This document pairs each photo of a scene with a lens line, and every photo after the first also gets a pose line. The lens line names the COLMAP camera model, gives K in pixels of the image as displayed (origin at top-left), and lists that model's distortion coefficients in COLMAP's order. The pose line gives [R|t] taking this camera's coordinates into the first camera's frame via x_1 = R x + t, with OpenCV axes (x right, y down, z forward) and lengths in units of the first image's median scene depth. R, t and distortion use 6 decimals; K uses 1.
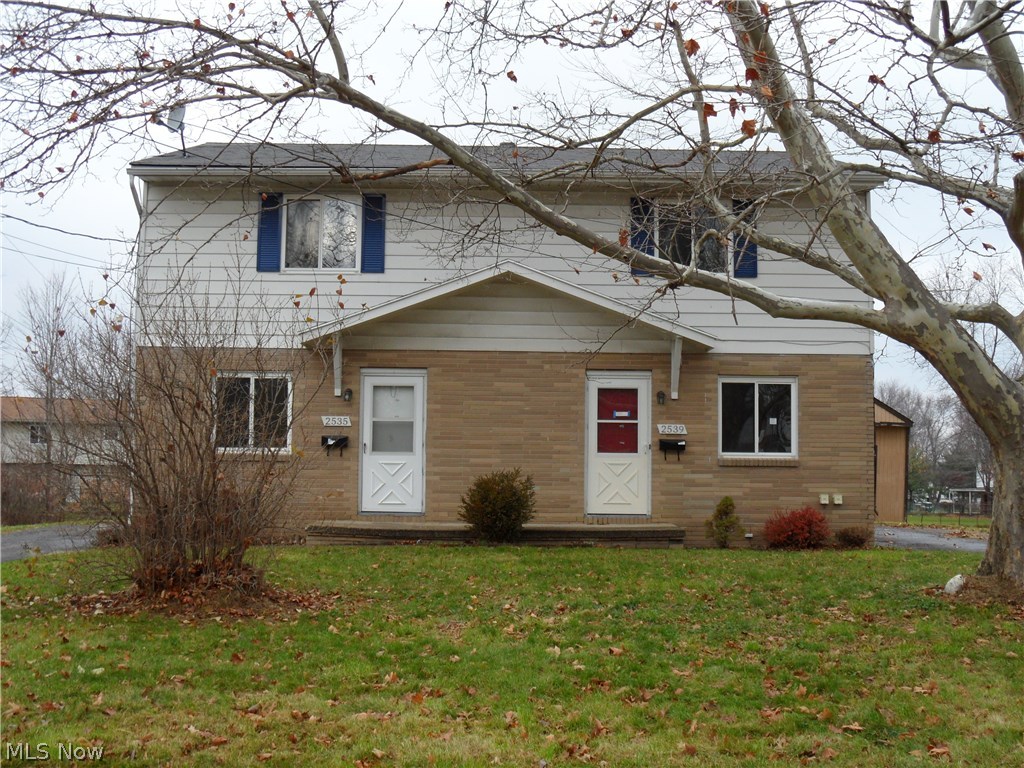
lens RADIAL K [[1192.0, 0, 524.4], [0, 1192.0, 348.3], [0, 0, 1]] dist [-0.009359, 0.000000]
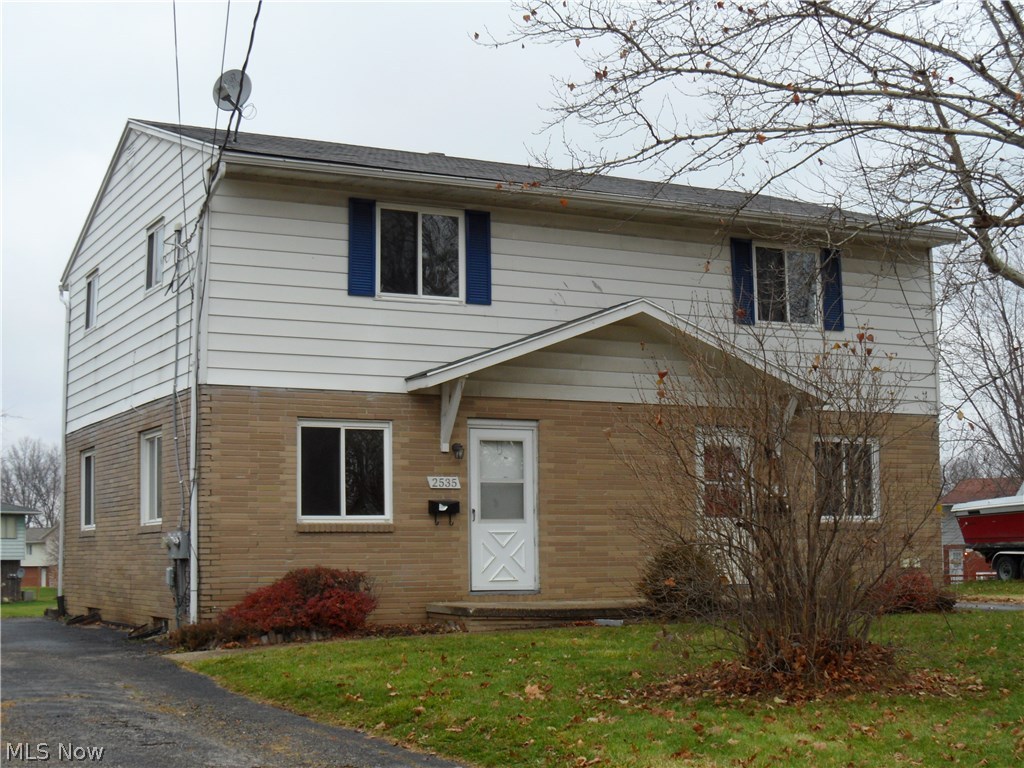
lens RADIAL K [[1614.1, 0, 511.8], [0, 1614.1, 388.6], [0, 0, 1]] dist [-0.027749, 0.000000]
pose [[0.883996, 0.027855, 0.466664, -0.637474], [-0.032328, 0.999476, 0.001579, -0.007234], [-0.466375, -0.016482, 0.884433, -0.009828]]
